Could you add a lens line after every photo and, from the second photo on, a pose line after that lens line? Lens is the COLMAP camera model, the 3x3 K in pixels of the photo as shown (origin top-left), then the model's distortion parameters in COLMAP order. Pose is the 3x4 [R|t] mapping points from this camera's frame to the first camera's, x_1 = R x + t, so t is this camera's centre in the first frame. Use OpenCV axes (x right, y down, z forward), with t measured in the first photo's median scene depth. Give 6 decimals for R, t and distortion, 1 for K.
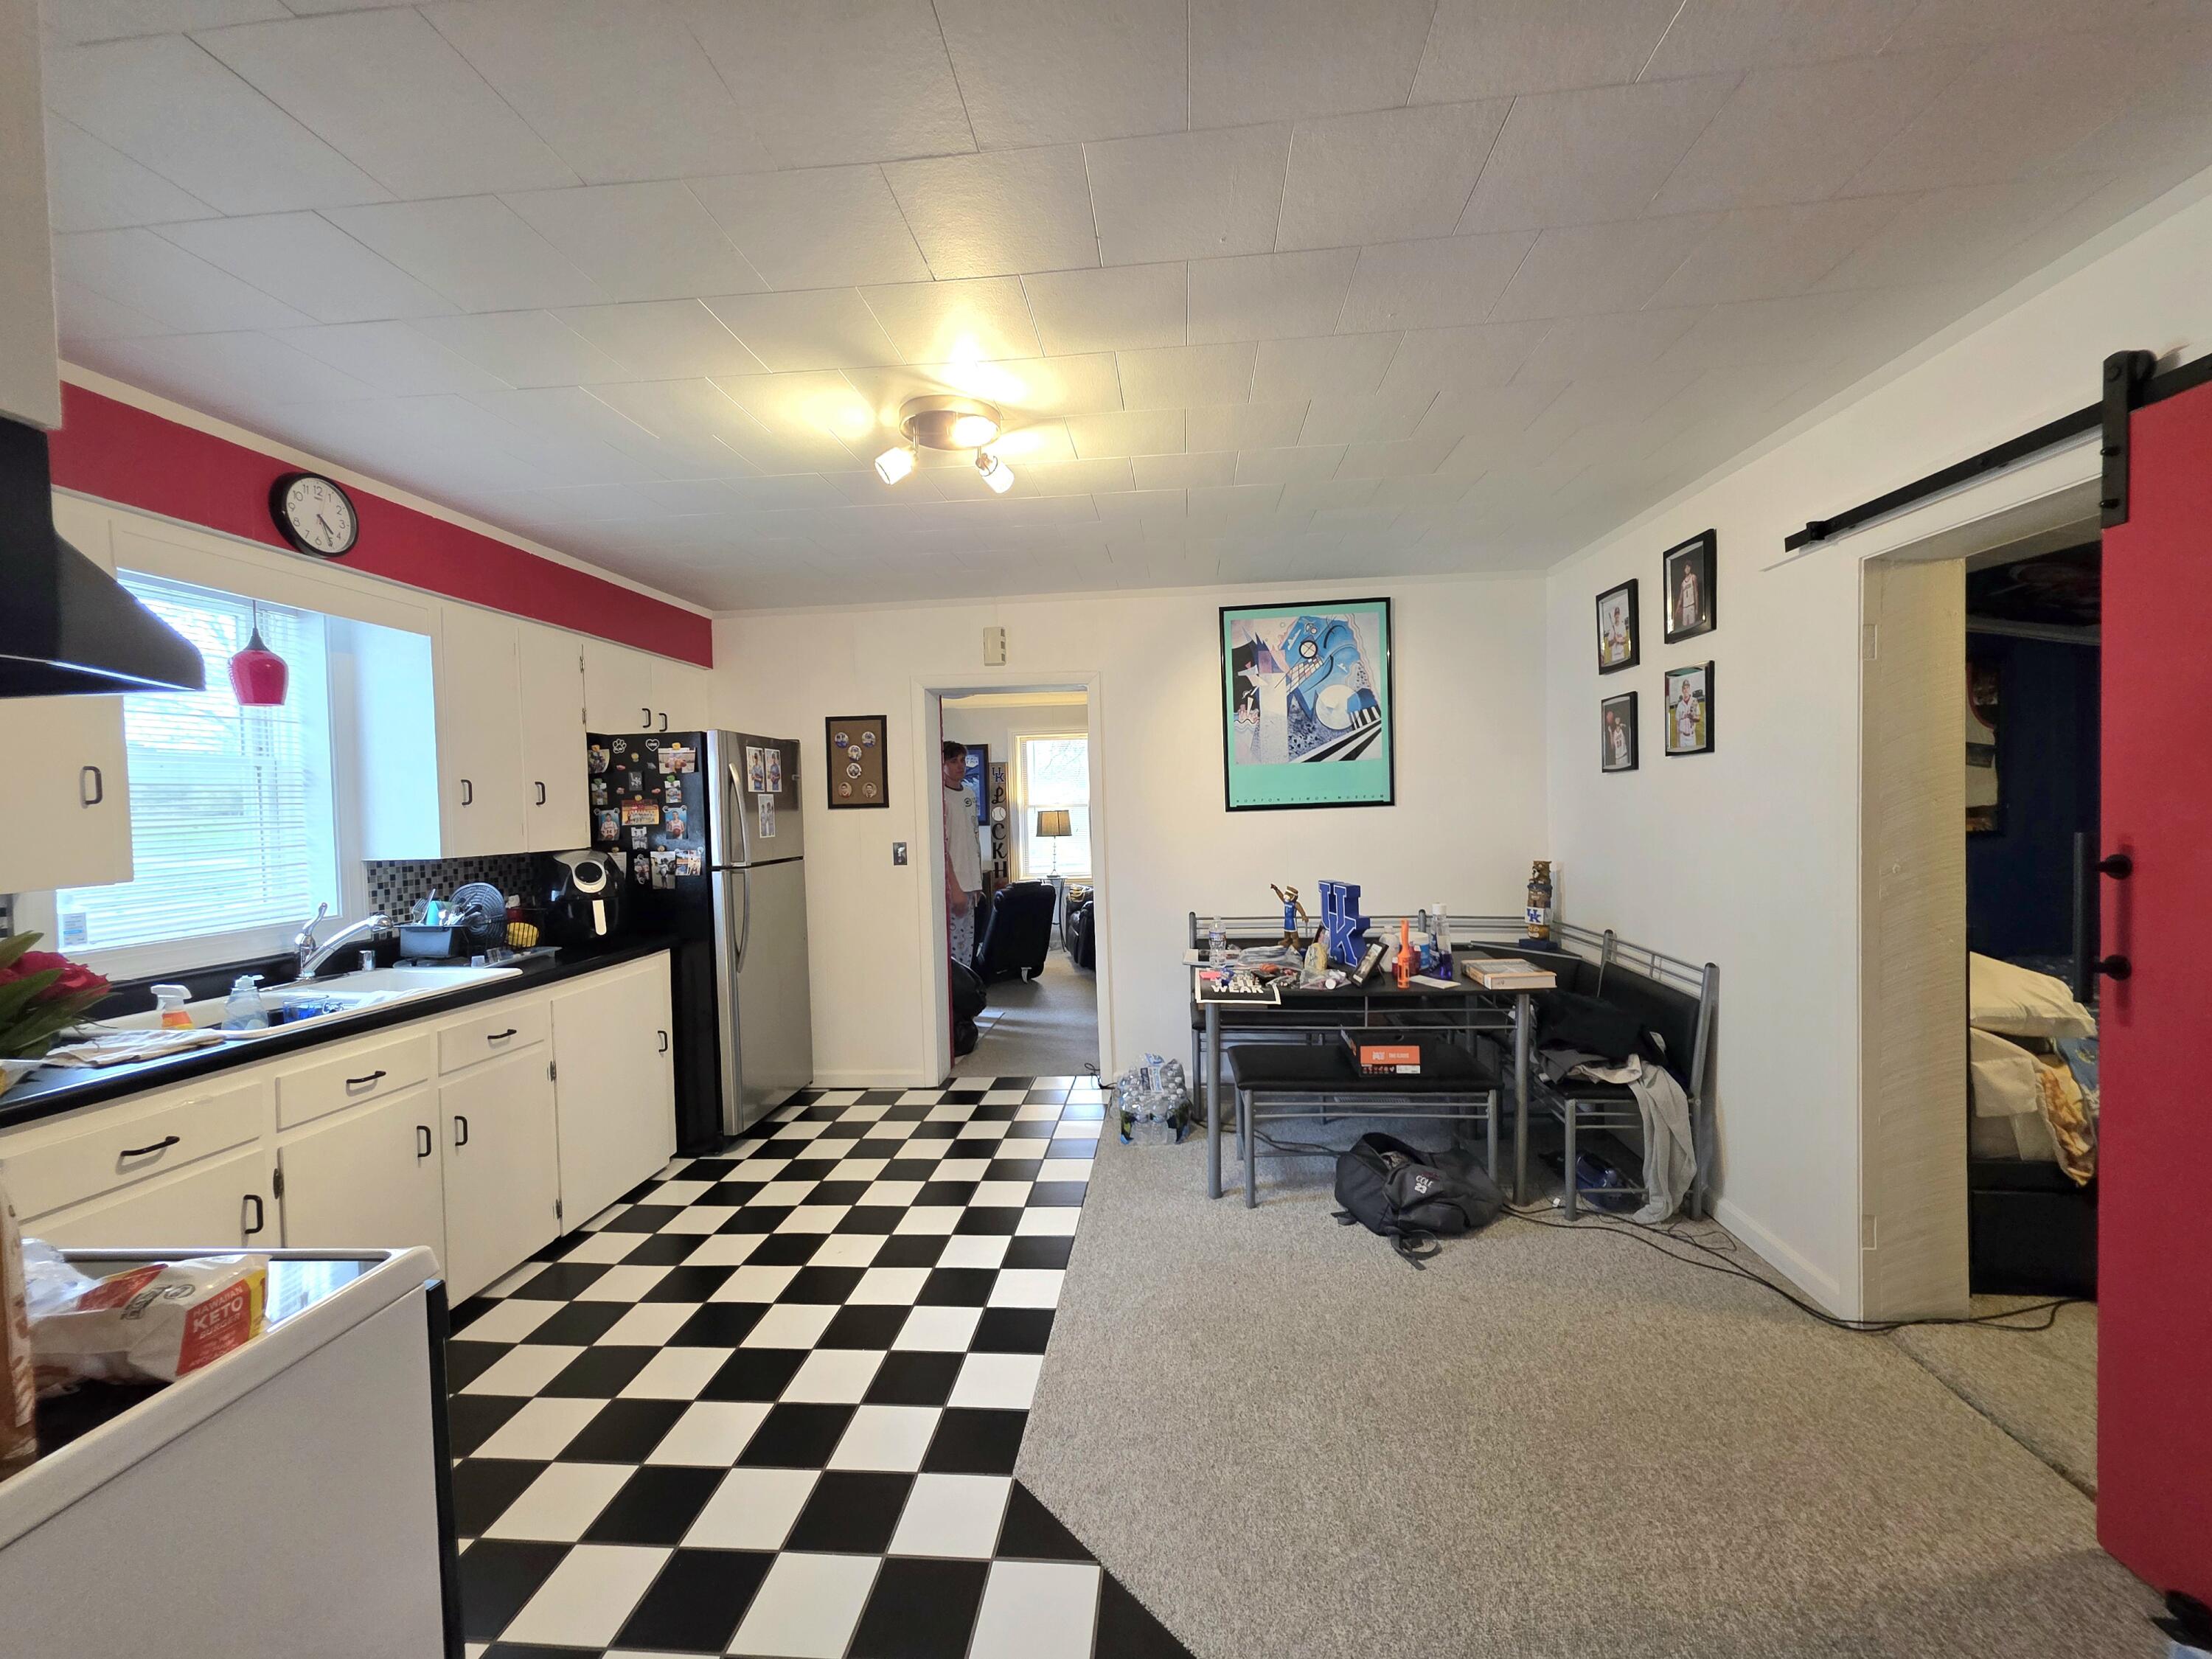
lens RADIAL K [[889.1, 0, 1106.0], [0, 889.1, 829.5], [0, 0, 1]] dist [0.007165, -0.000887]
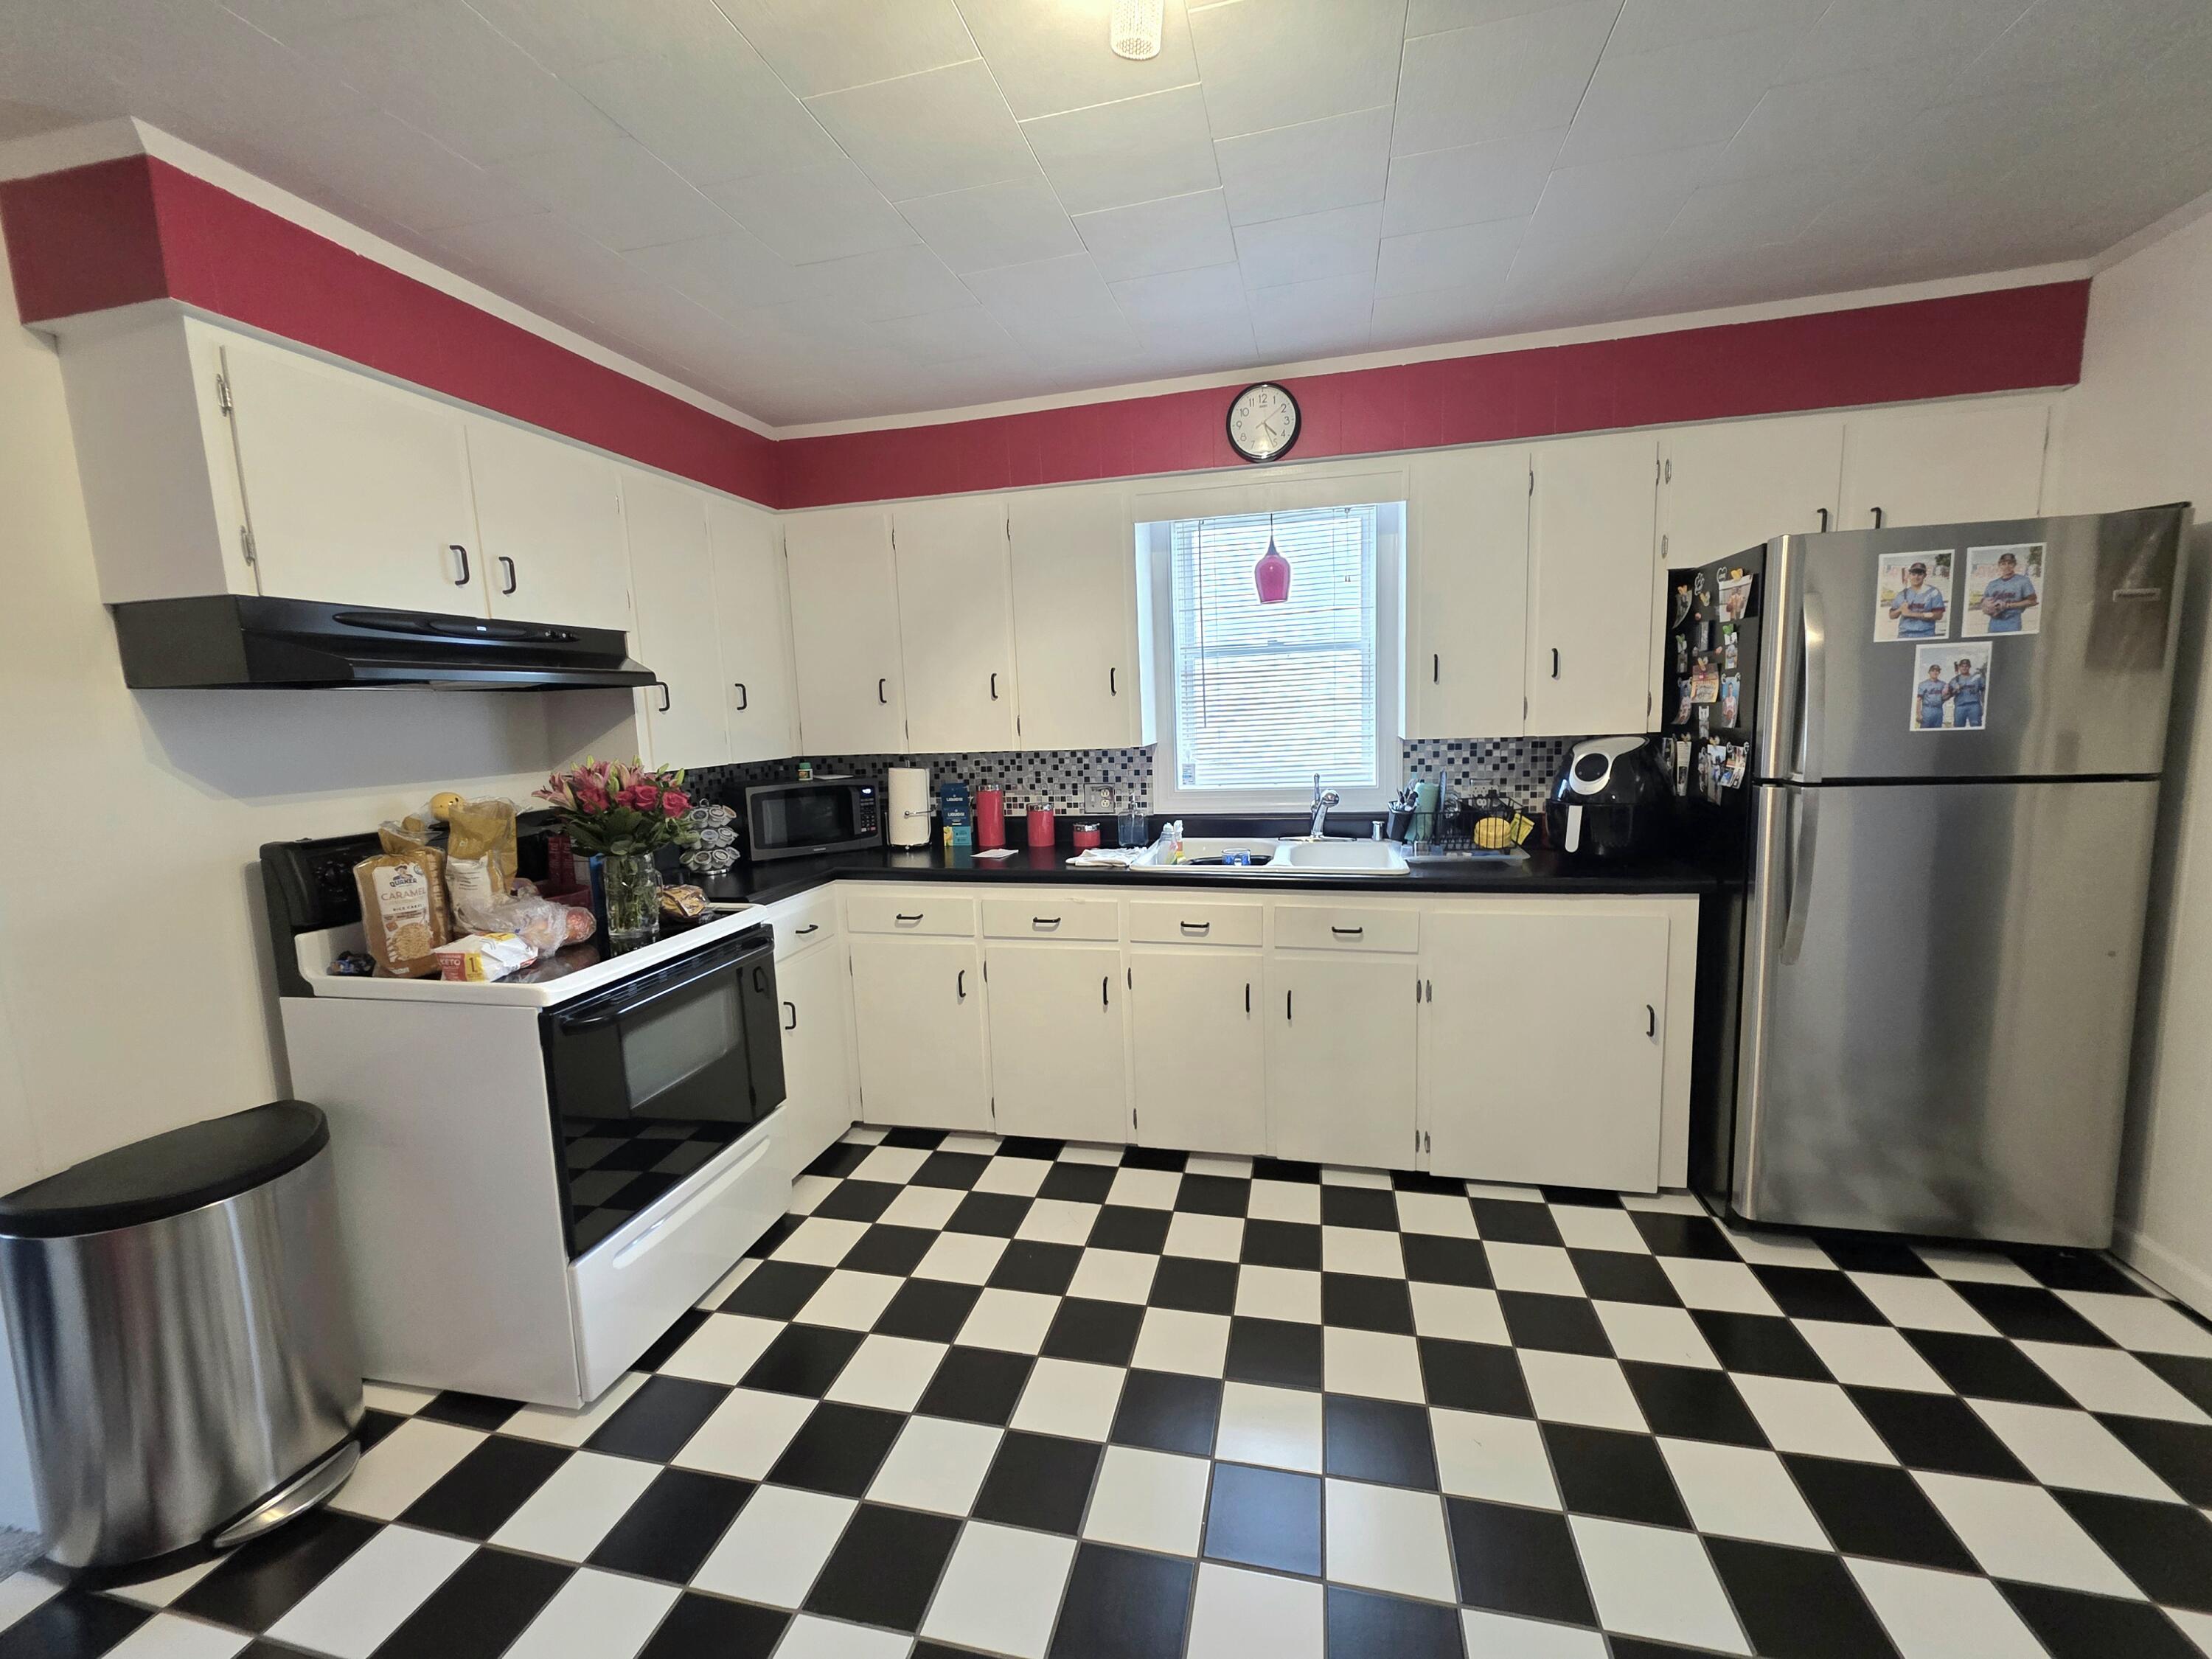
lens RADIAL K [[904.8, 0, 1106.0], [0, 904.8, 829.5], [0, 0, 1]] dist [-0.001104, -0.000444]
pose [[-0.139260, 0.166656, -0.976131, 0.223852], [0.013091, 0.985960, 0.166466, -0.031865], [0.990169, 0.010403, -0.139486, 0.693538]]
